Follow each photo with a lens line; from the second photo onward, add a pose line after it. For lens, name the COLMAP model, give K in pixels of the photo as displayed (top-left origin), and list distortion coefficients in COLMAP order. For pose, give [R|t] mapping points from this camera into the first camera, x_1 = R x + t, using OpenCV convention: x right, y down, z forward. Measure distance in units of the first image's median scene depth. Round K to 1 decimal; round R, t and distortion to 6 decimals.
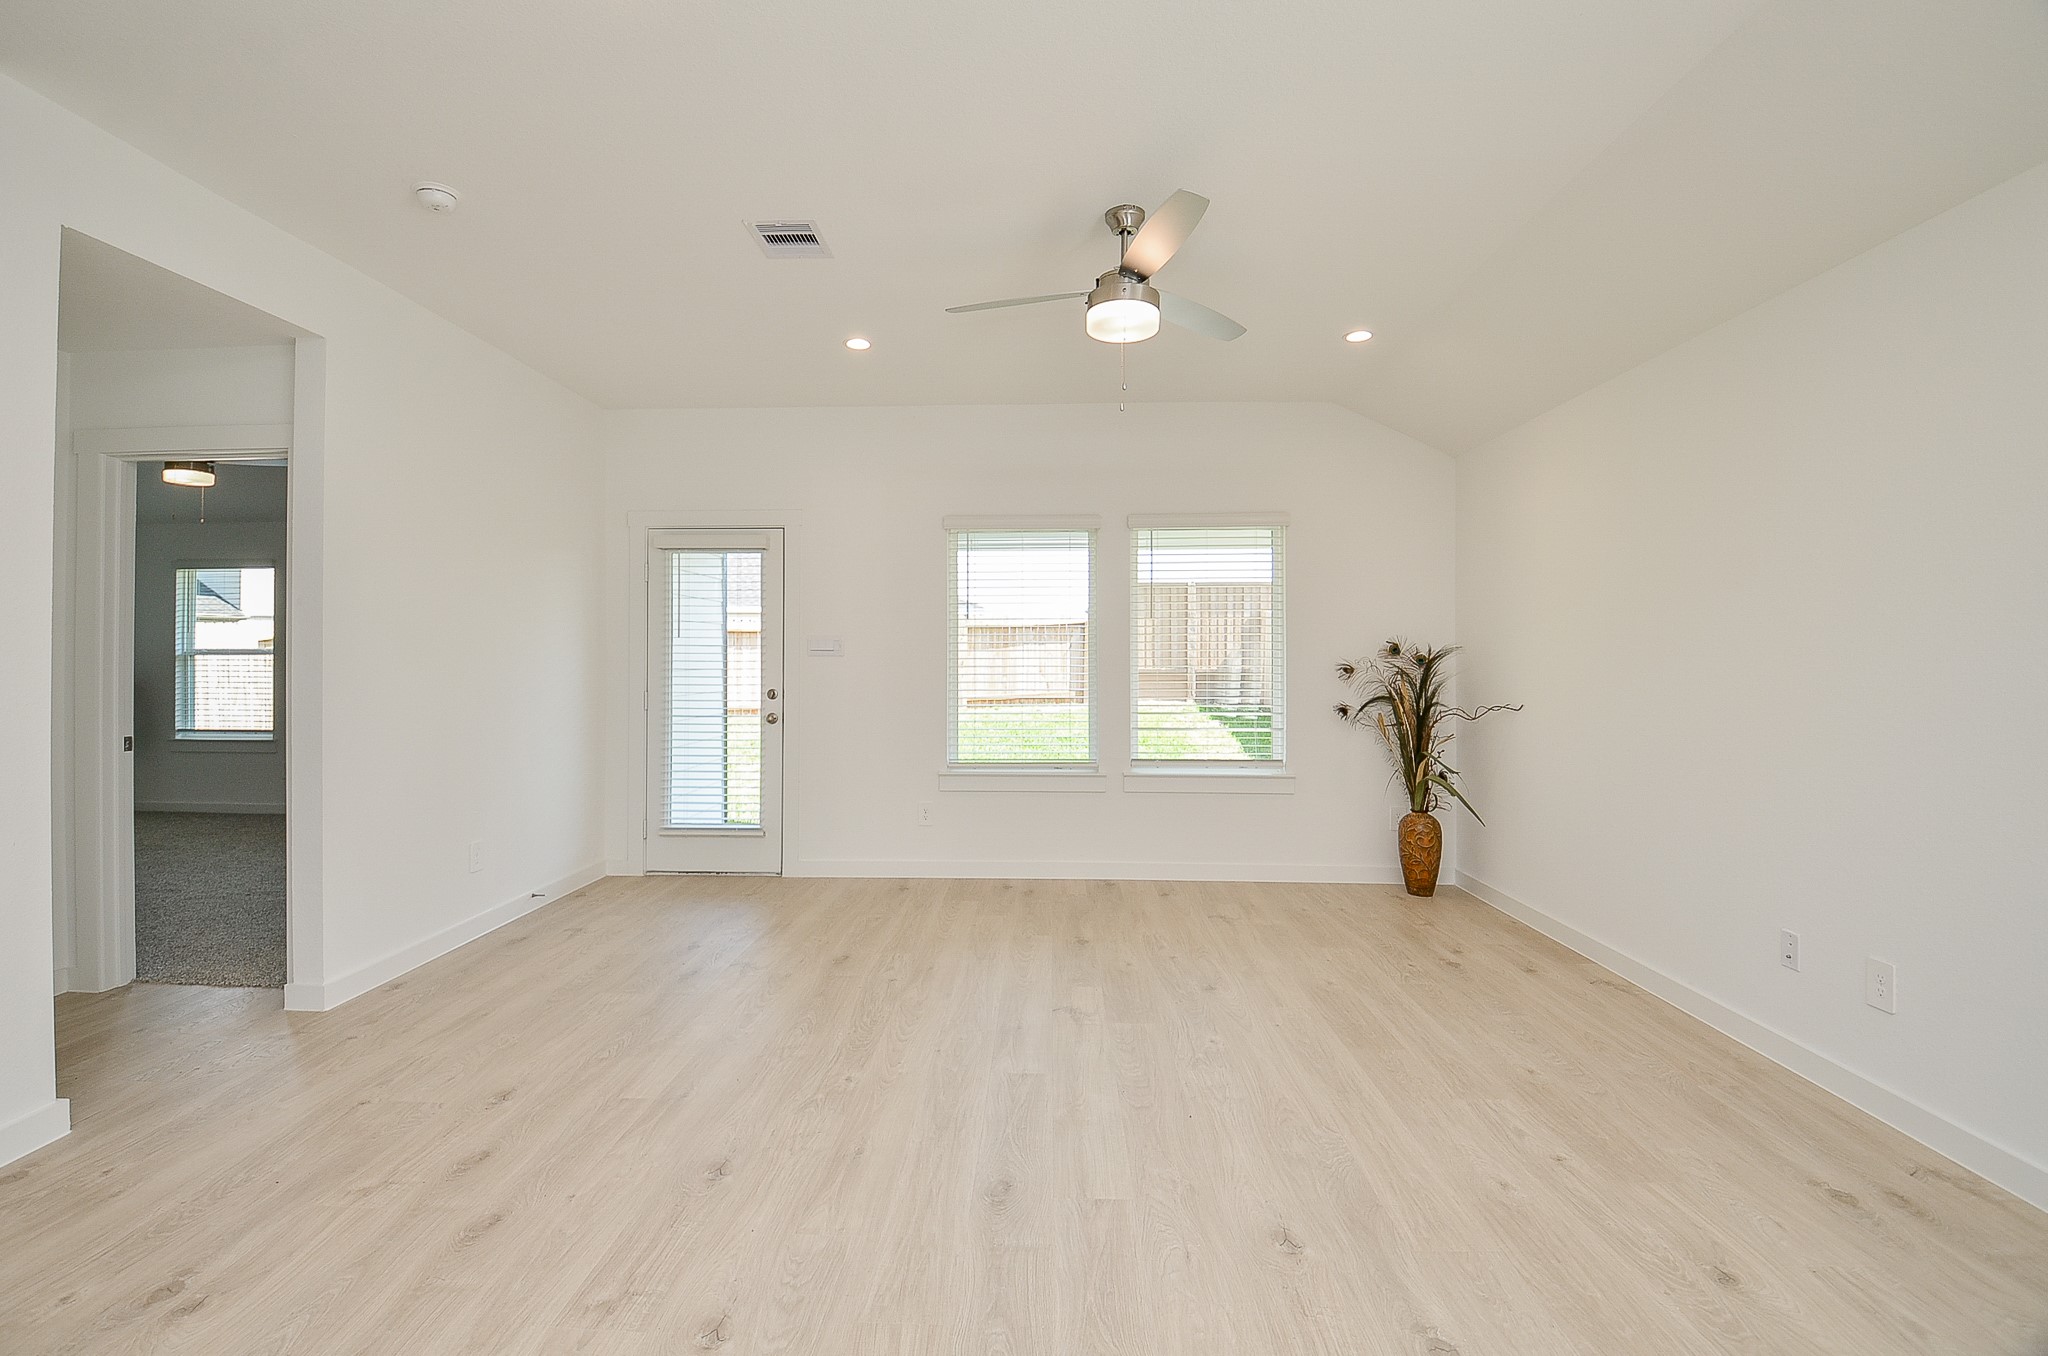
lens RADIAL K [[926.3, 0, 995.5], [0, 926.3, 646.2], [0, 0, 1]] dist [-0.006843, -0.008691]
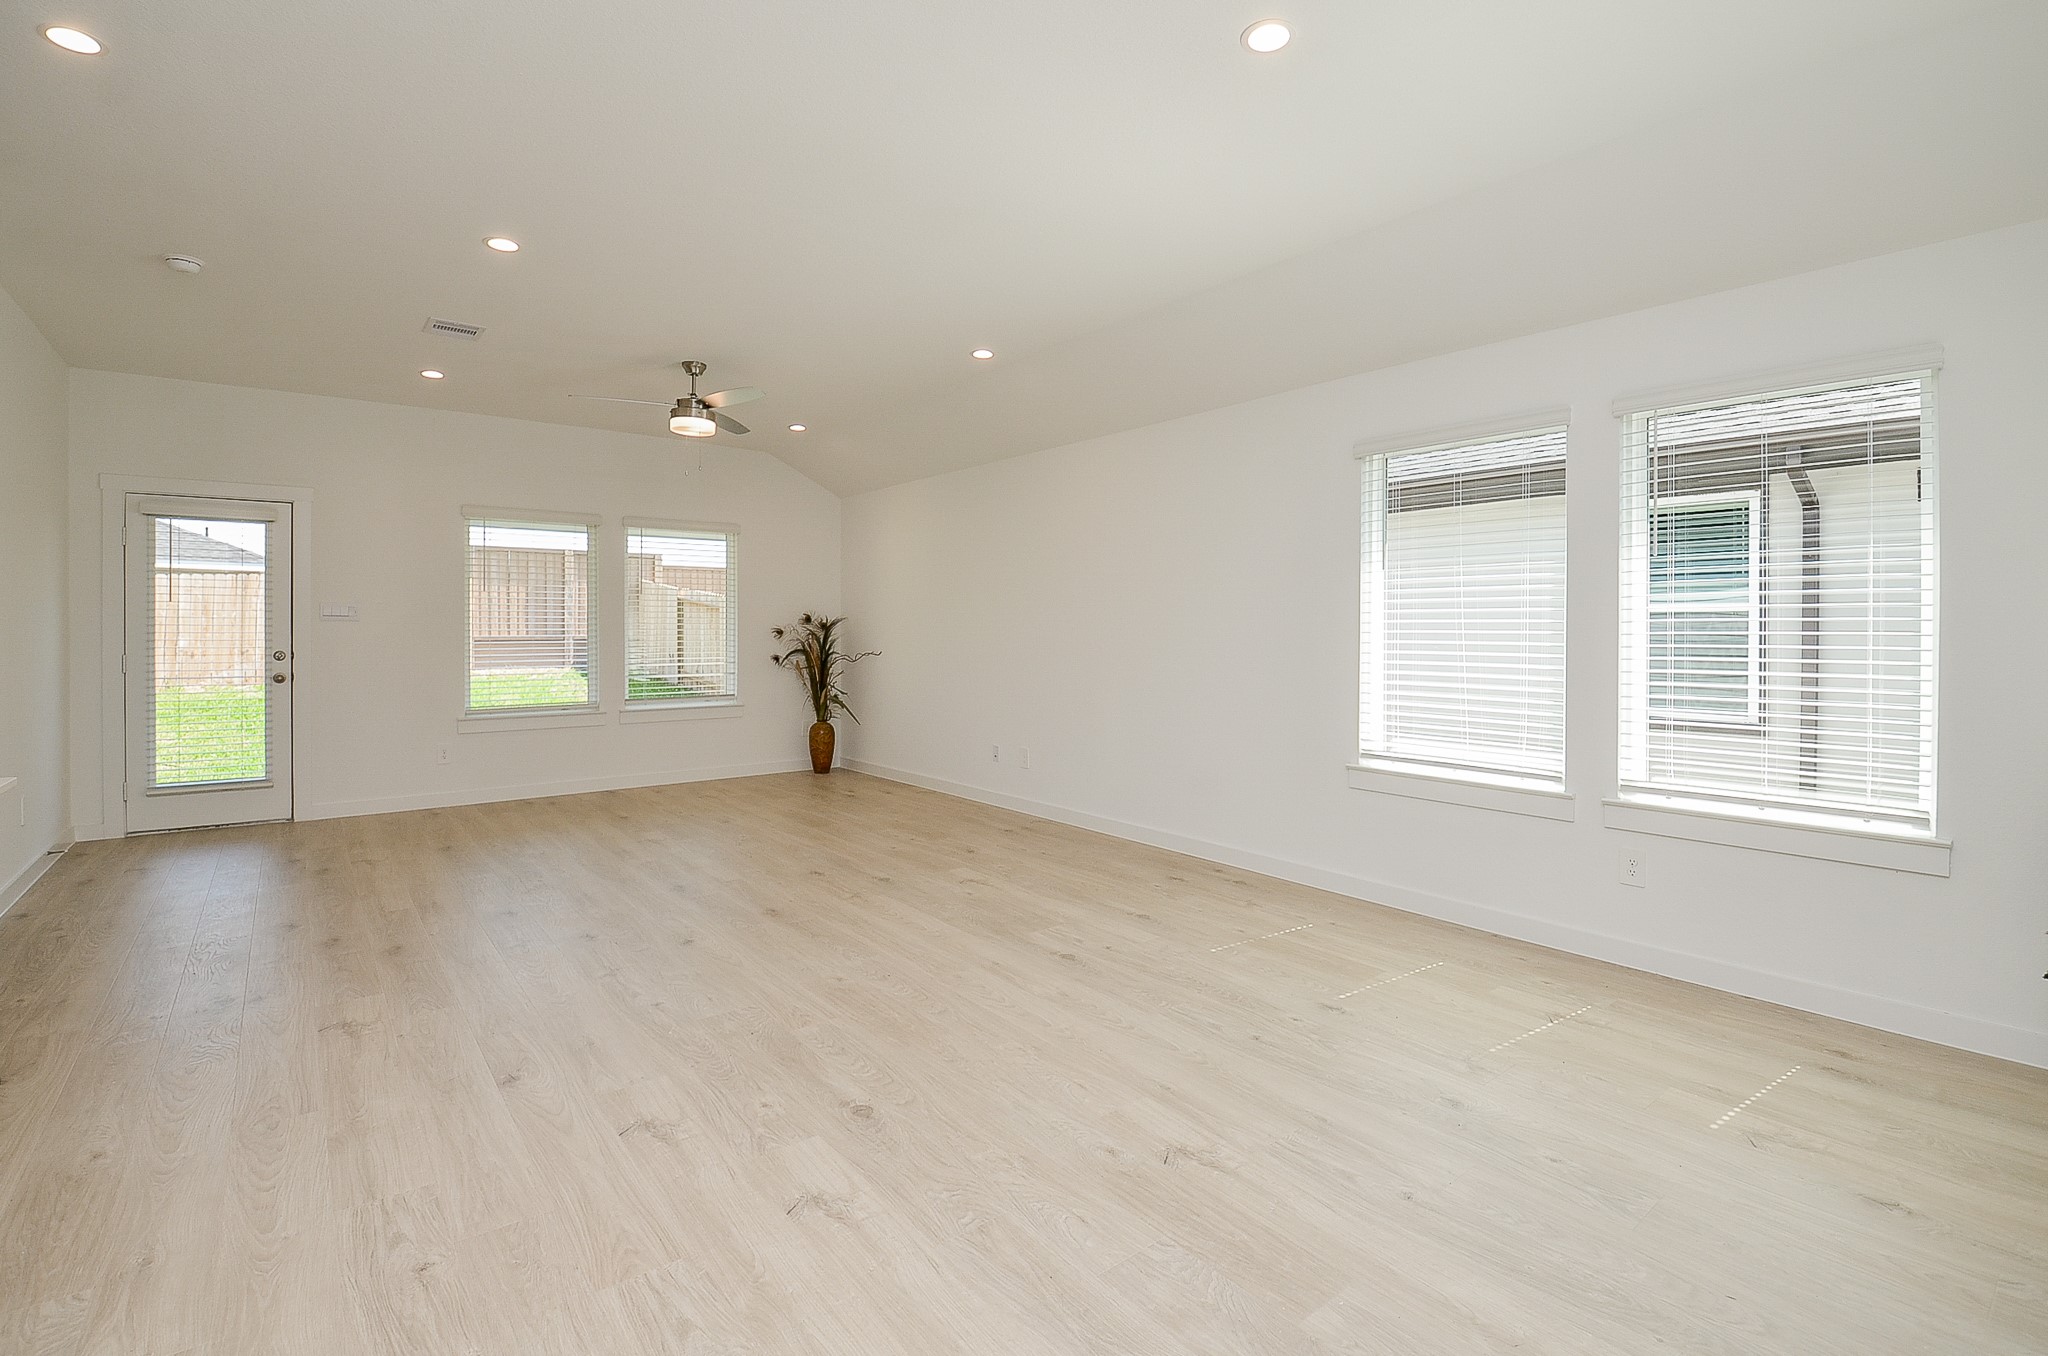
lens RADIAL K [[926.3, 0, 1042.5], [0, 926.3, 658.2], [0, 0, 1]] dist [-0.006843, -0.008691]
pose [[0.744175, -0.020089, 0.667683, -0.318792], [-0.011650, 0.999005, 0.043043, -0.002510], [-0.667883, -0.039811, 0.743200, -0.433663]]
